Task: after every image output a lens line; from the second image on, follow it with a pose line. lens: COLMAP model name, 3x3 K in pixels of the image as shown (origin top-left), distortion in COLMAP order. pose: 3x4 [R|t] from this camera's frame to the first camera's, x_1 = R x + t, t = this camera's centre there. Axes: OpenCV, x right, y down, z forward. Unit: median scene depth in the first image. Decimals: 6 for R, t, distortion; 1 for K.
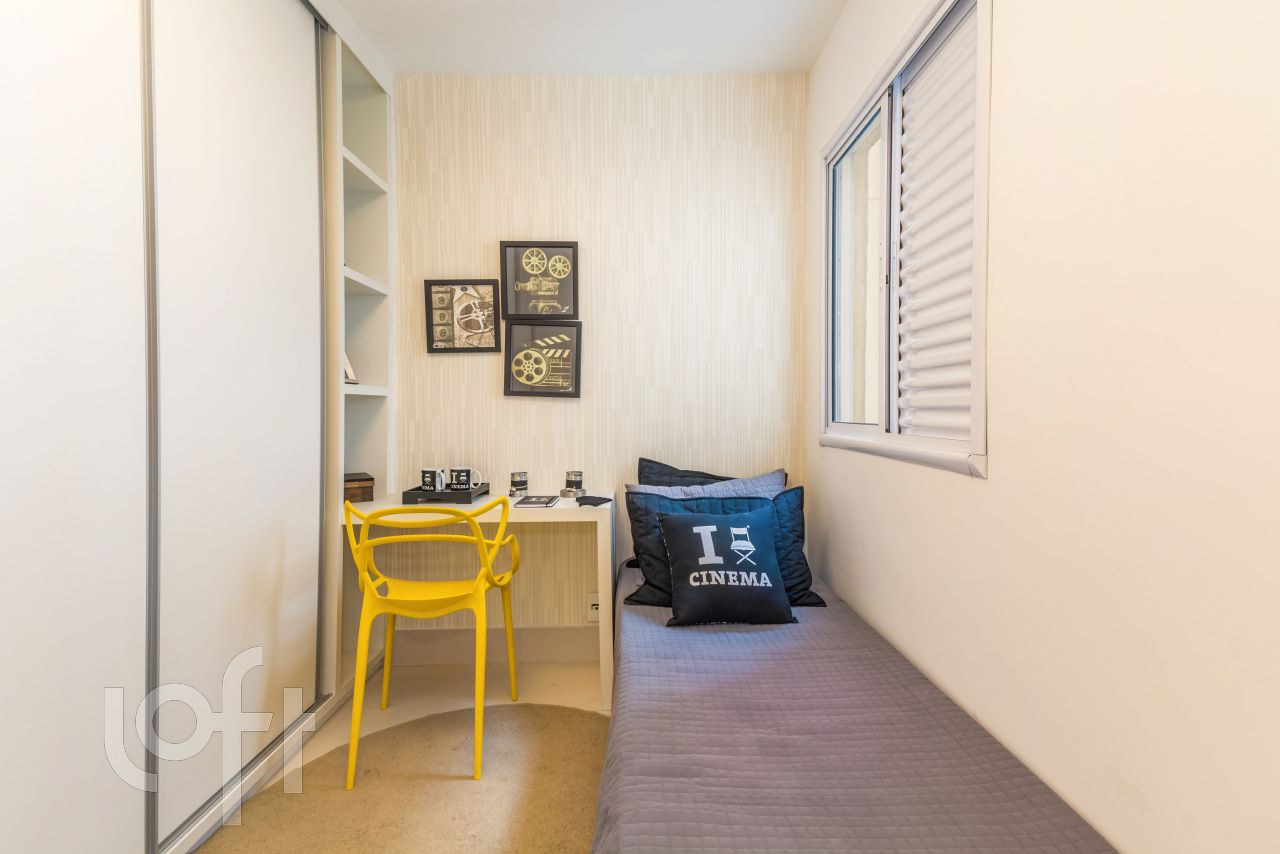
lens RADIAL K [[621.6, 0, 640.0], [0, 621.6, 427.0], [0, 0, 1]] dist [0.078954, -0.000350]
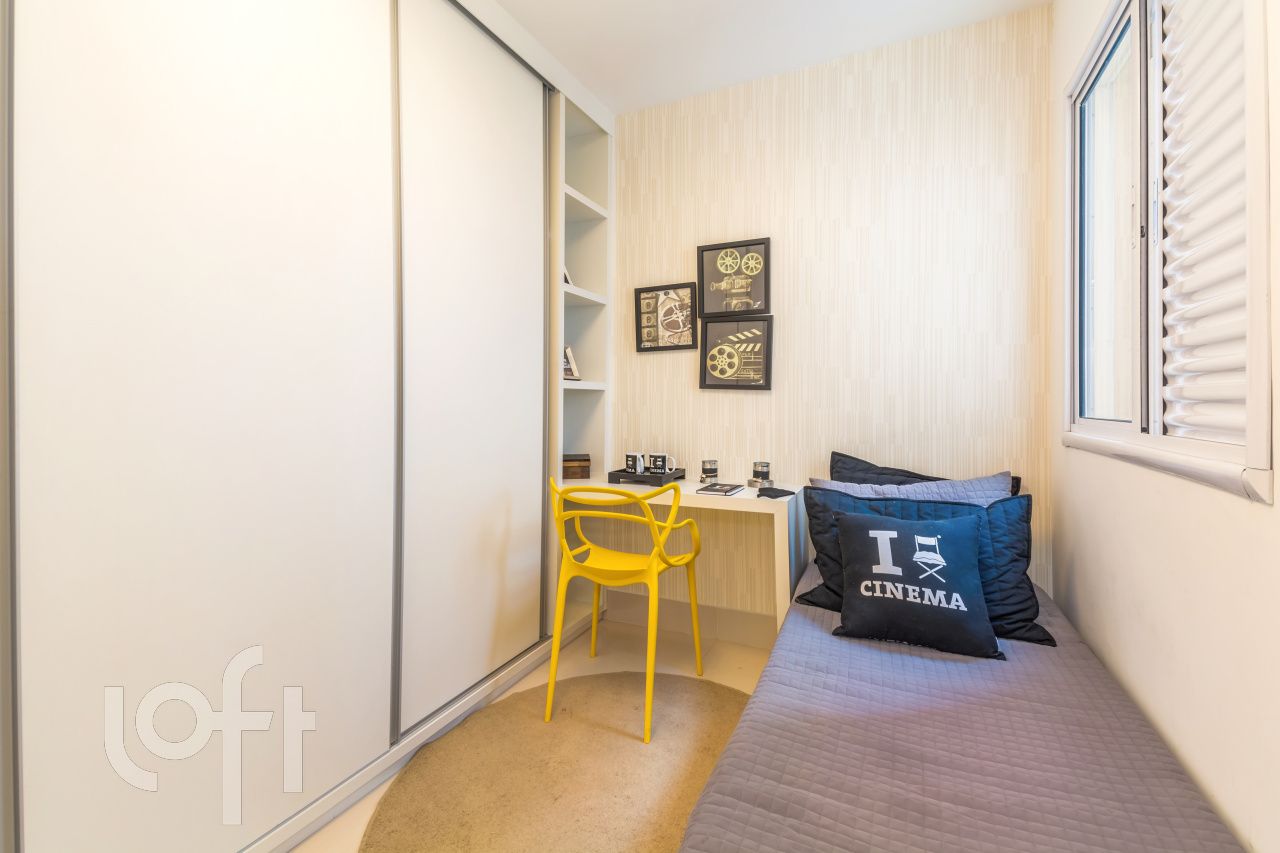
lens RADIAL K [[560.7, 0, 638.1], [0, 560.7, 411.5], [0, 0, 1]] dist [0.082439, -0.035573]
pose [[0.906348, 0.009504, -0.422425, 0.116489], [-0.014149, 0.999869, -0.007860, -0.002068], [0.422294, 0.013101, 0.906364, 0.088747]]
